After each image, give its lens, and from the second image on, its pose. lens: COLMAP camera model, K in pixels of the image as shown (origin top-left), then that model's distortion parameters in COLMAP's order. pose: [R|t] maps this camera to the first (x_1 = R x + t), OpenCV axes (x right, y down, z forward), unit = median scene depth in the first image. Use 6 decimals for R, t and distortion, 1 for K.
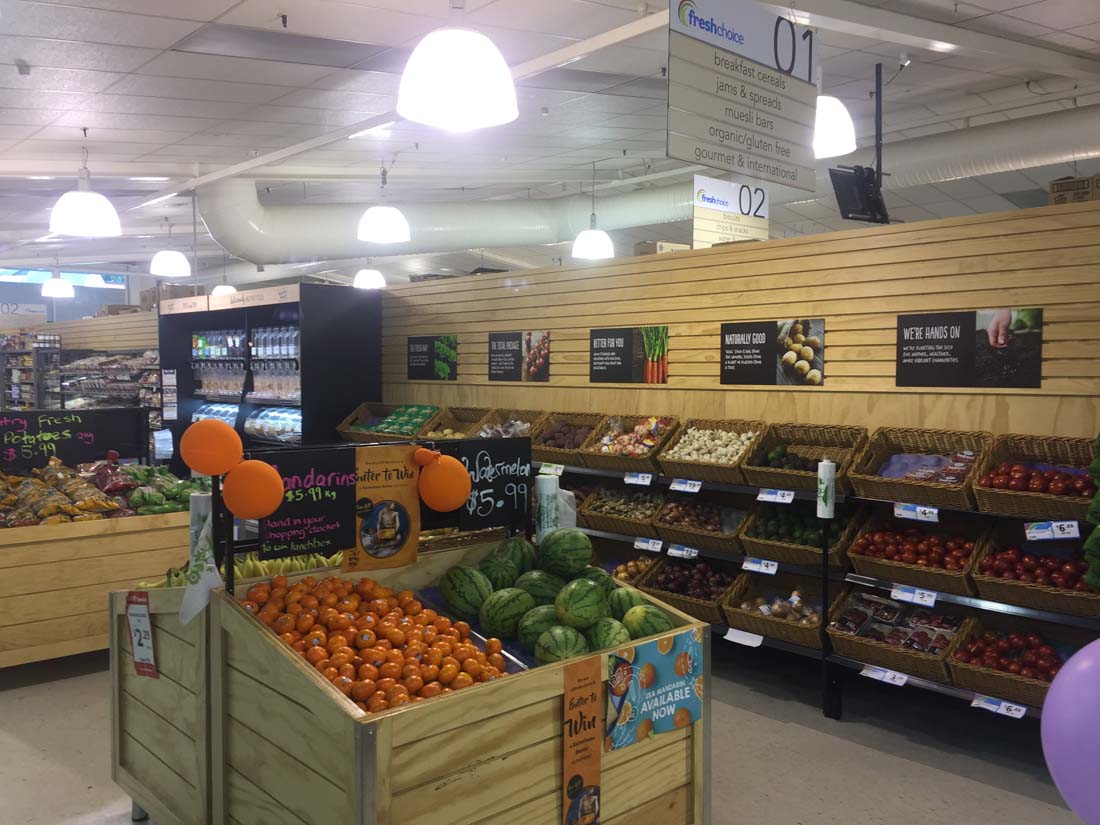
lens RADIAL K [[934.5, 0, 550.0], [0, 934.5, 412.5], [0, 0, 1]] dist [0.098145, -0.140103]
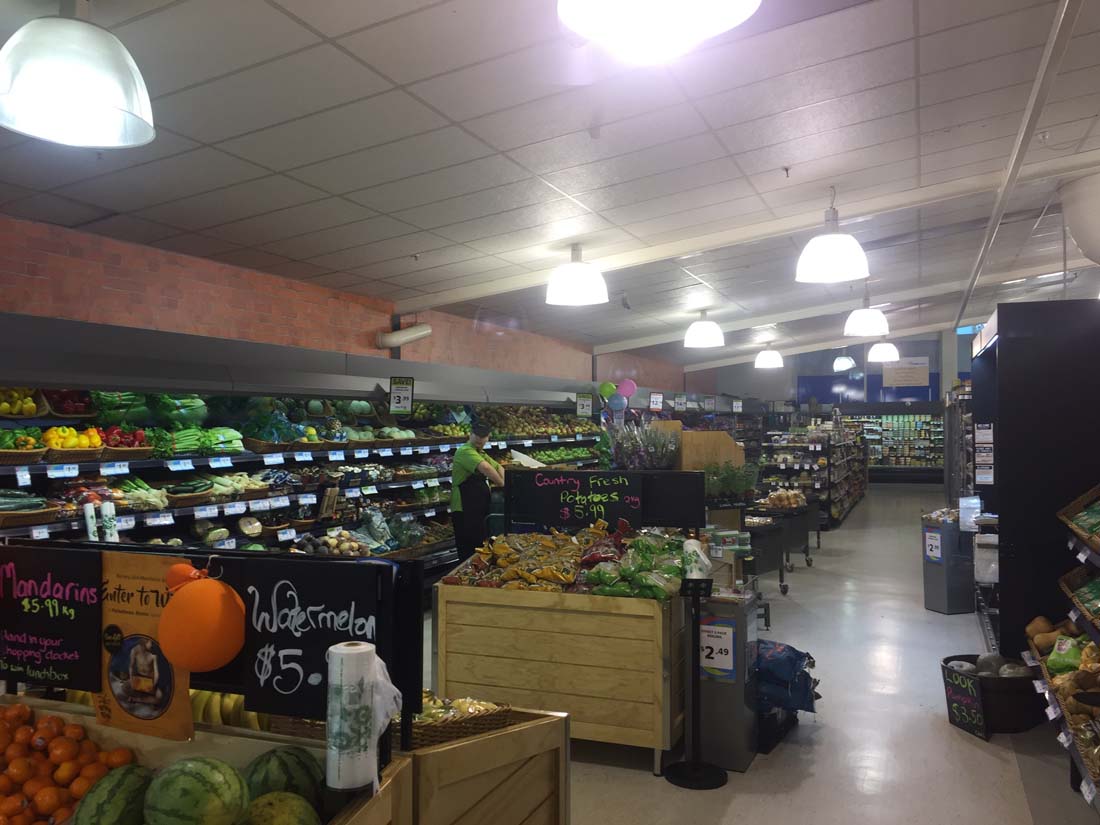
lens RADIAL K [[934.5, 0, 550.0], [0, 934.5, 412.5], [0, 0, 1]] dist [0.098145, -0.140103]
pose [[0.436662, -0.016006, -0.899483, 0.576769], [-0.030464, 0.999005, -0.032566, -0.053822], [0.899110, 0.041622, 0.435740, 0.959413]]
